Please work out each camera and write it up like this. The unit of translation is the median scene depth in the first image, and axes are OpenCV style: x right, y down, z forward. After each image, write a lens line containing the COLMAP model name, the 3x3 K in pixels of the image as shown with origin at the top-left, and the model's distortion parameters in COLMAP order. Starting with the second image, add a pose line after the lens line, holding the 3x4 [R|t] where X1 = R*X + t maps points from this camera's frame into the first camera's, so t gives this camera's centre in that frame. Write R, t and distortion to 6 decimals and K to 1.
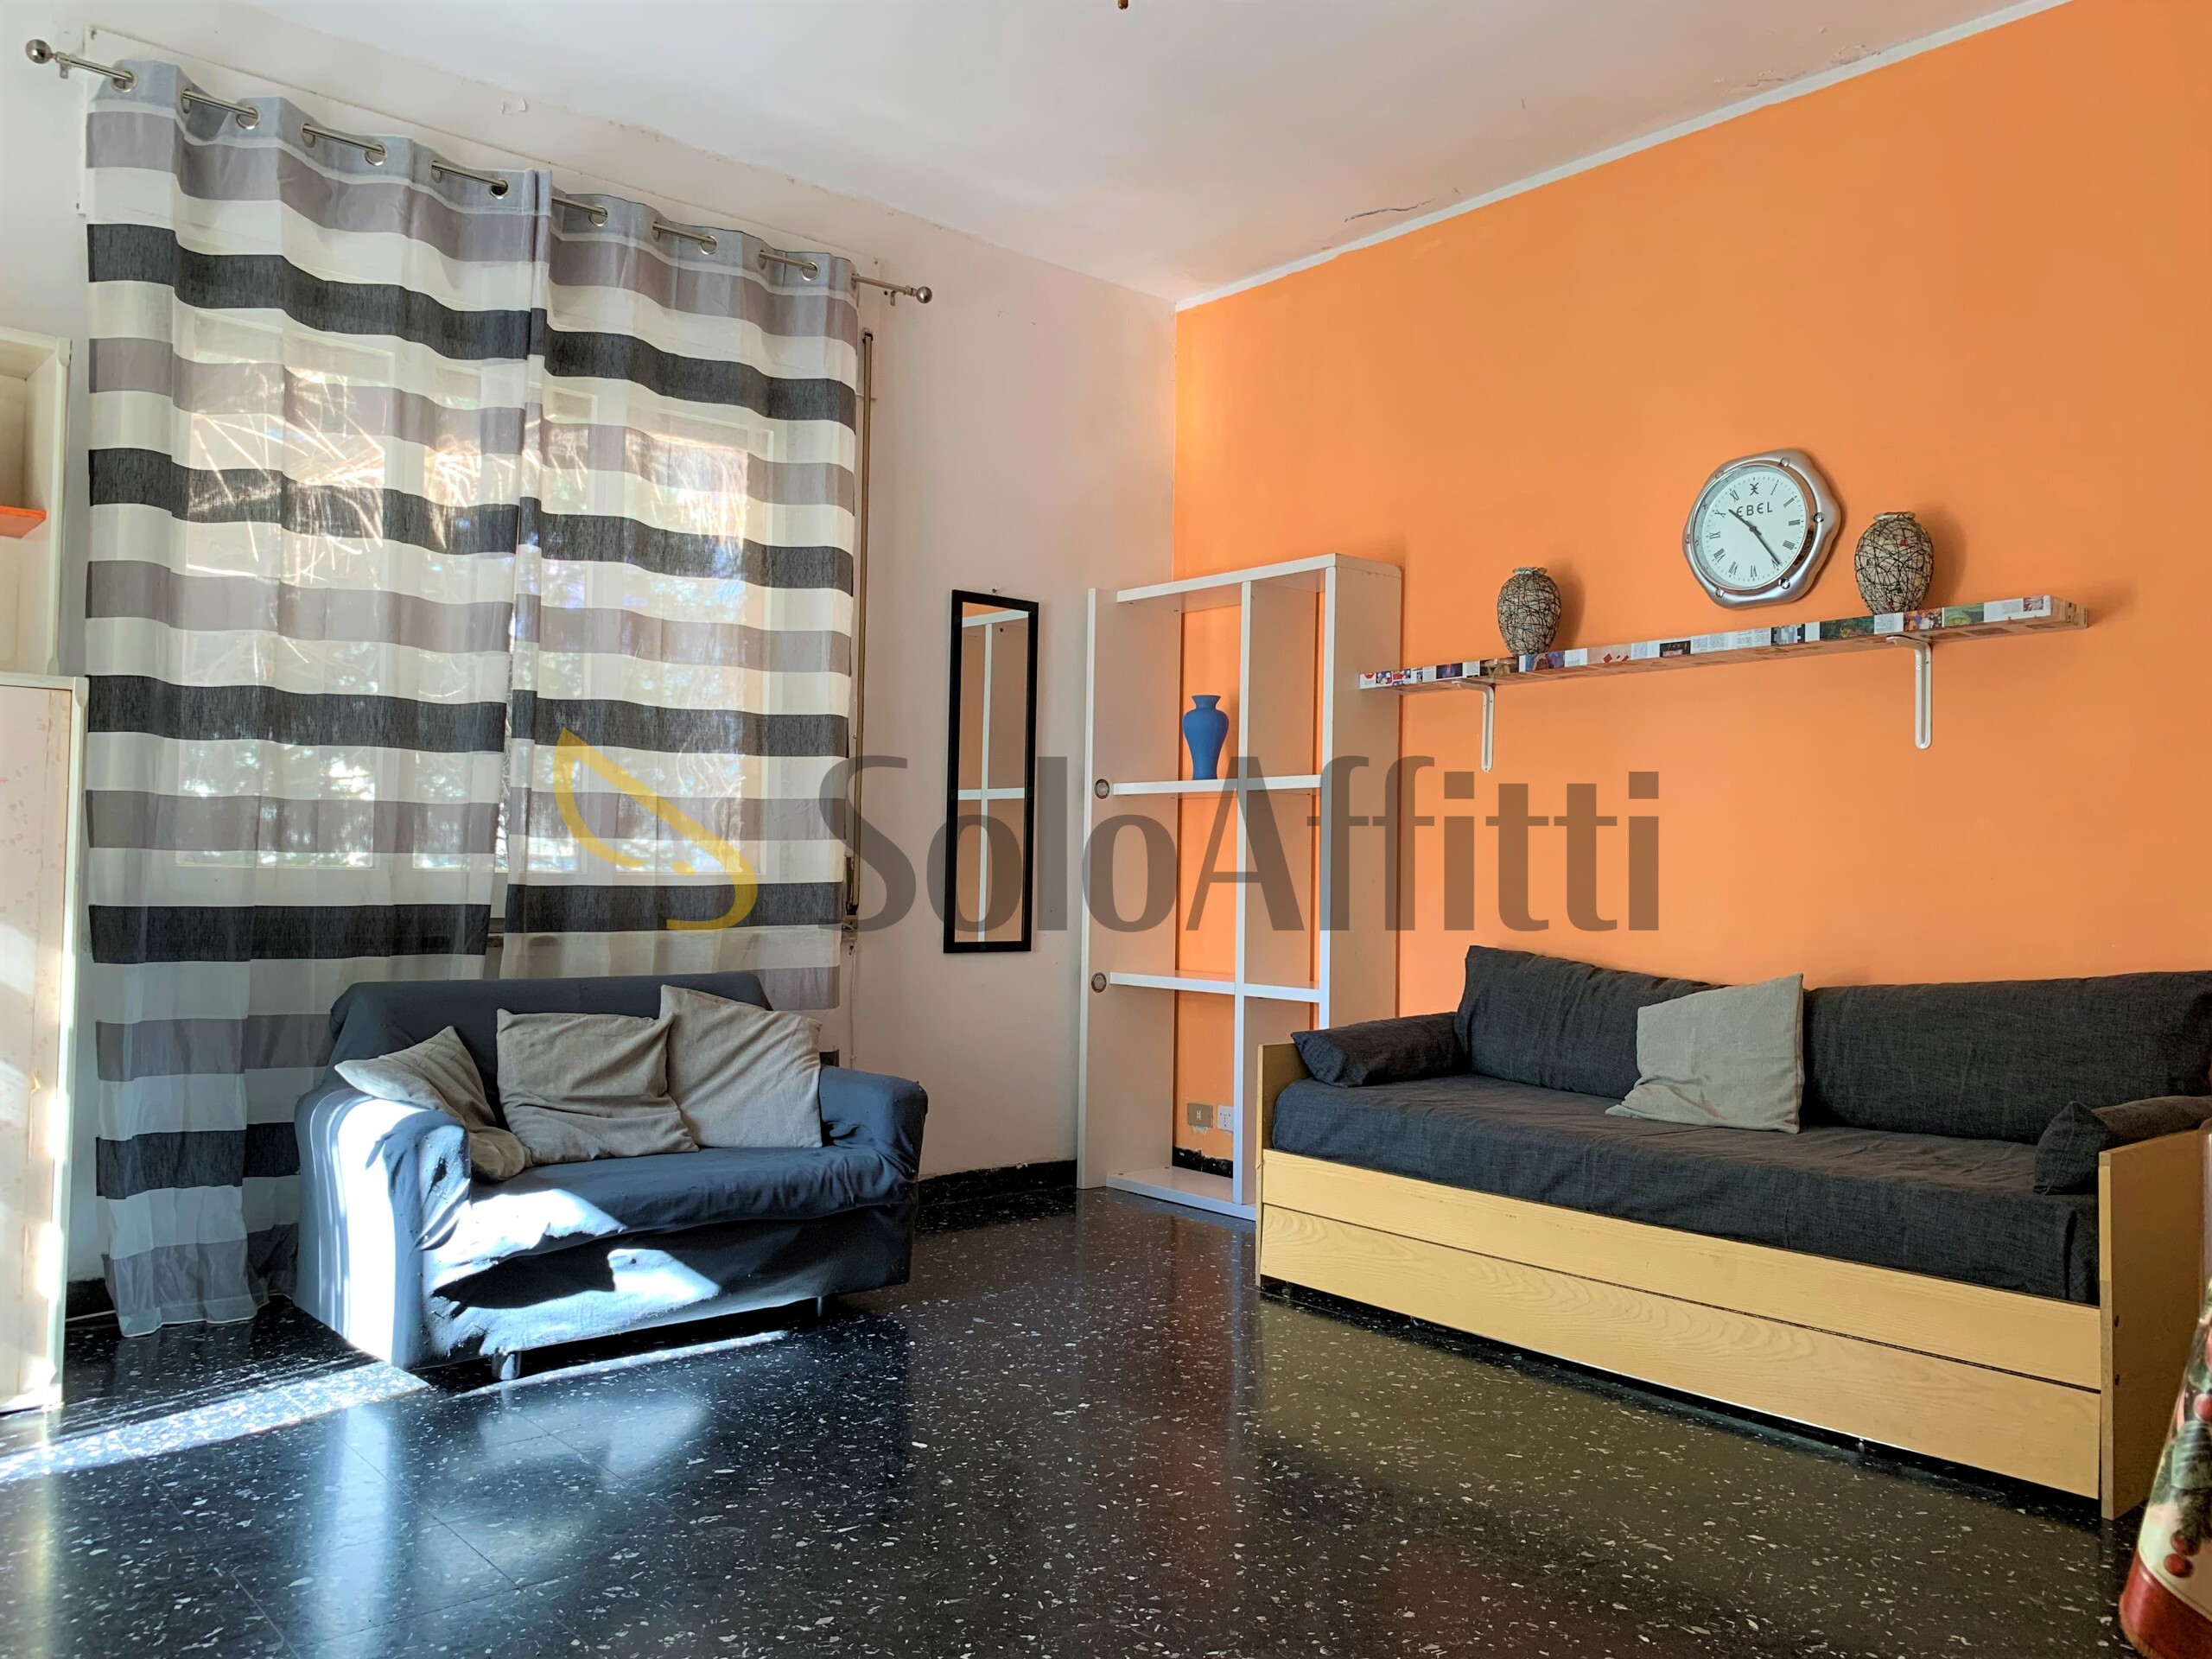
lens RADIAL K [[1695.7, 0, 1106.0], [0, 1695.7, 829.5], [0, 0, 1]] dist [0.073080, -0.124503]
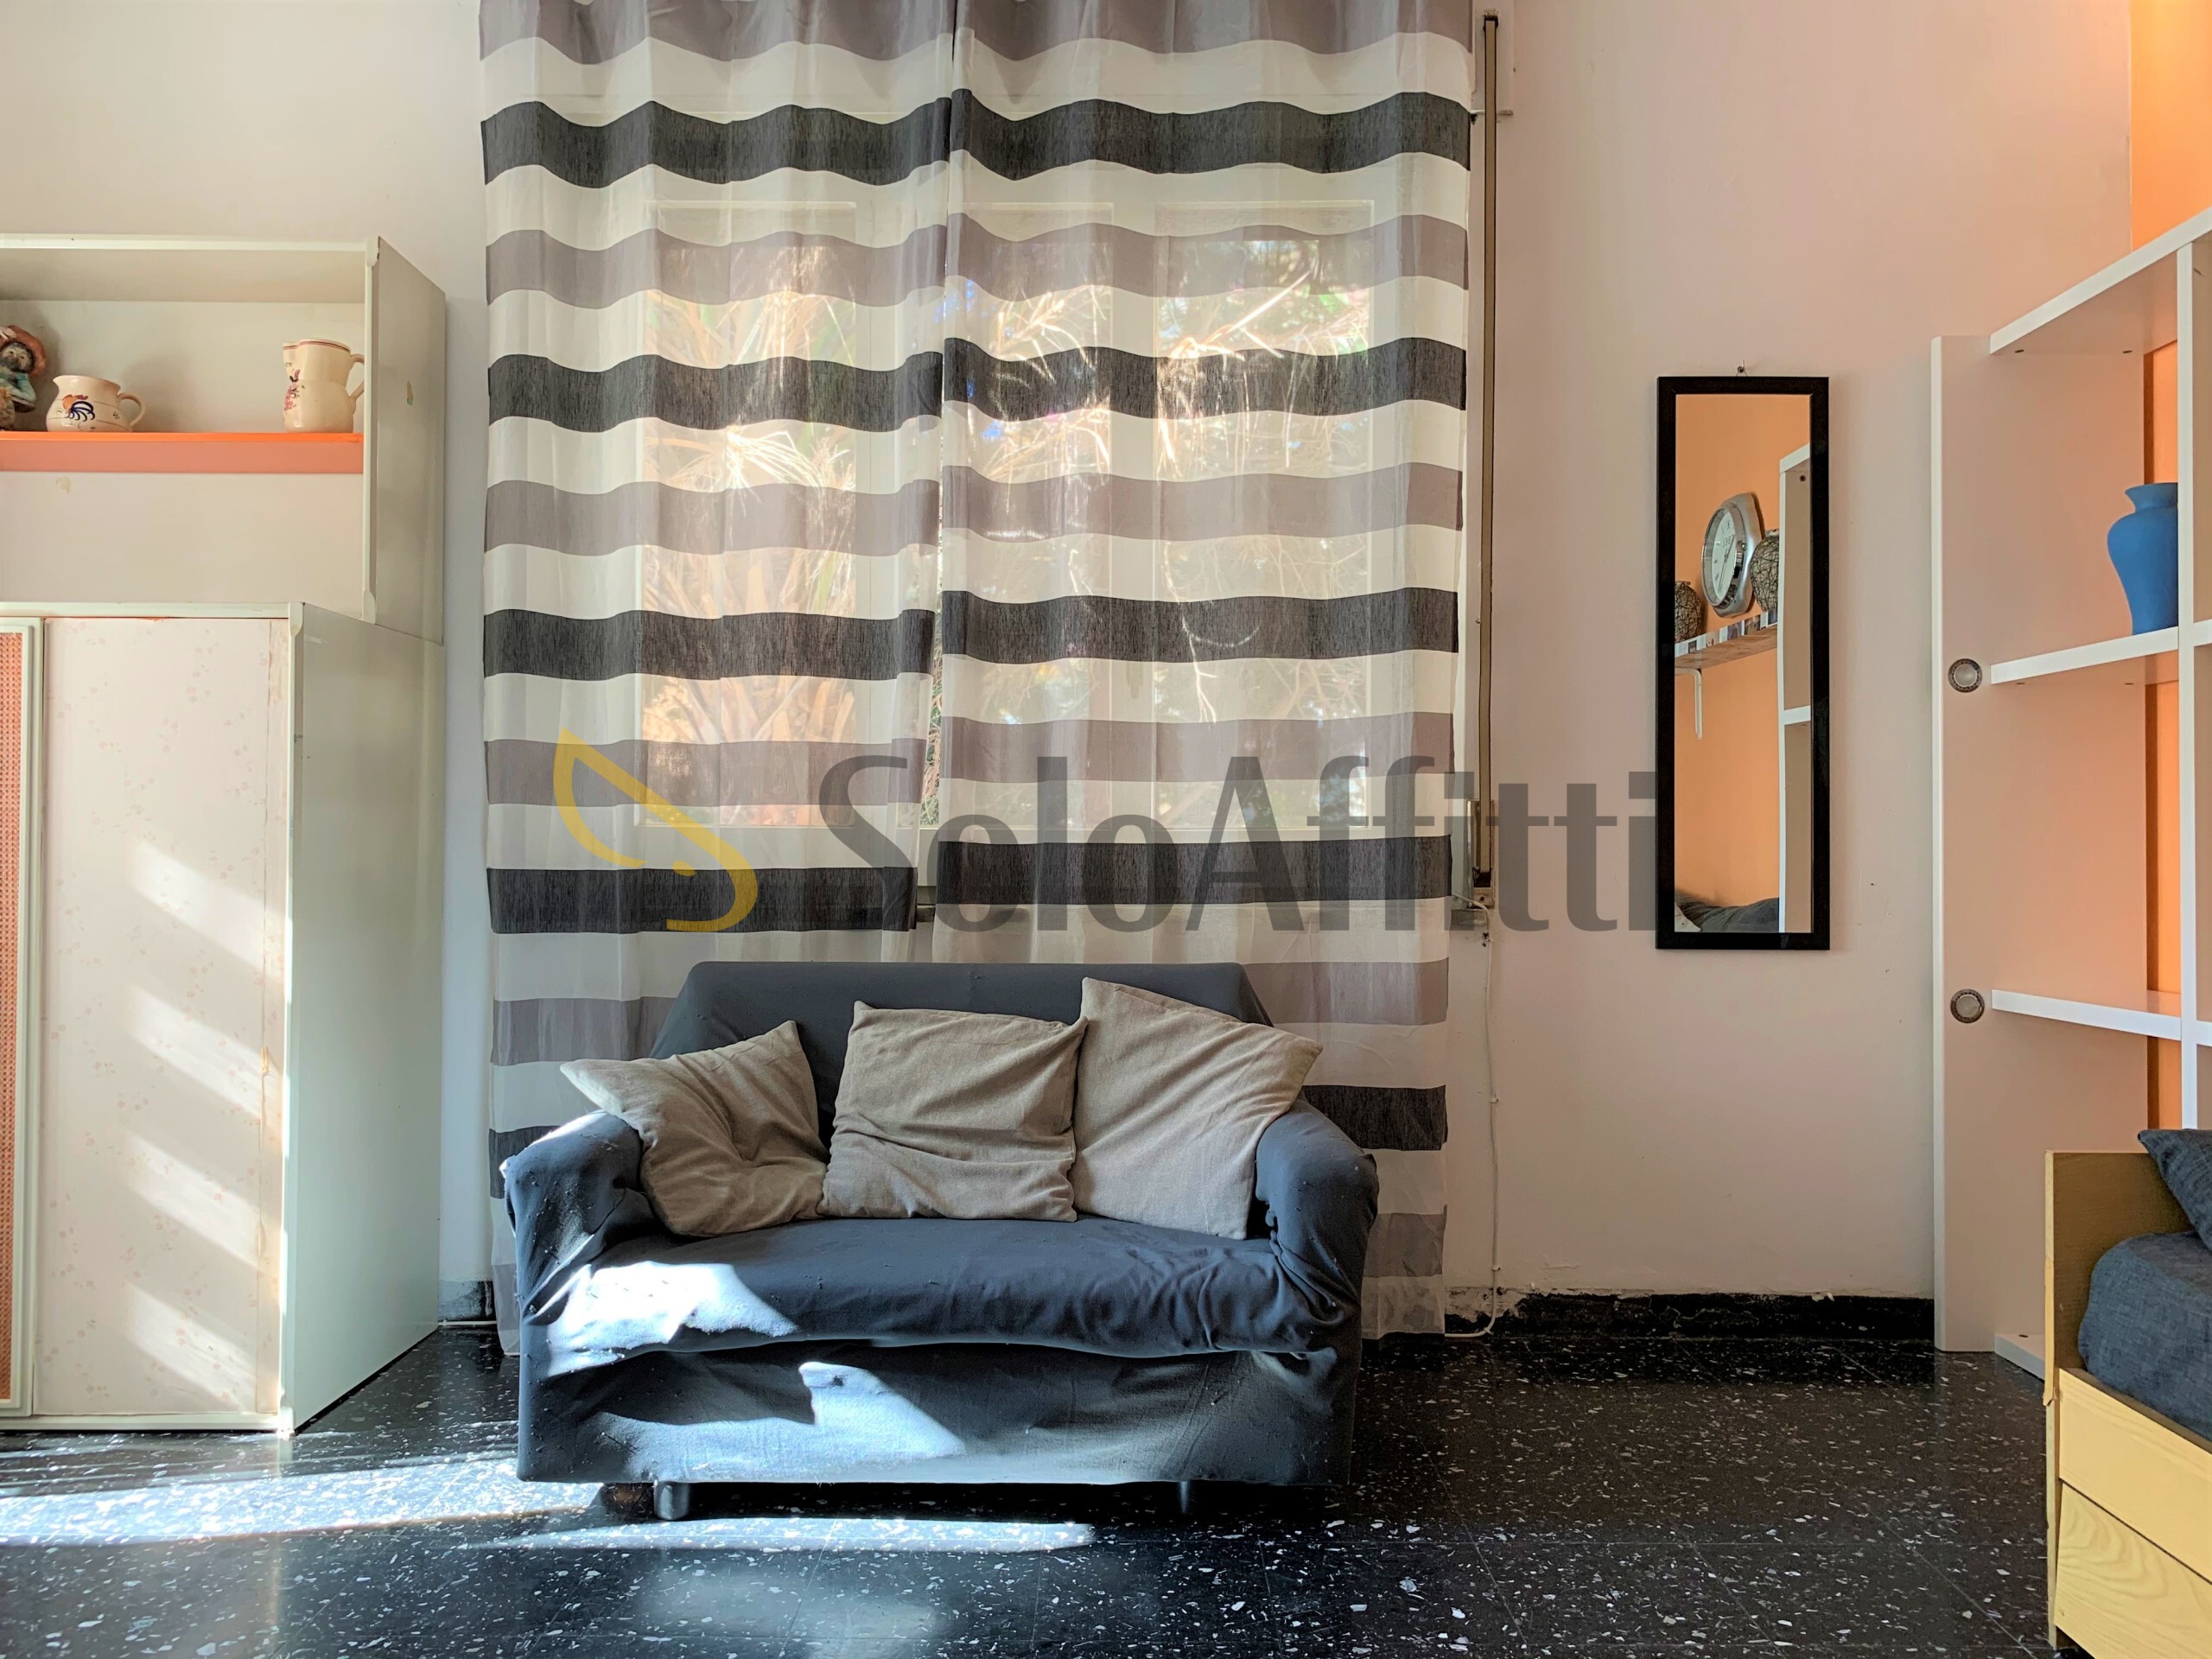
lens RADIAL K [[1663.5, 0, 1106.0], [0, 1663.5, 829.5], [0, 0, 1]] dist [0.097536, -0.202187]
pose [[0.745482, -0.024460, -0.666076, 0.225602], [0.027072, 0.999613, -0.006409, 0.035437], [0.665975, -0.013254, 0.745856, 0.510500]]
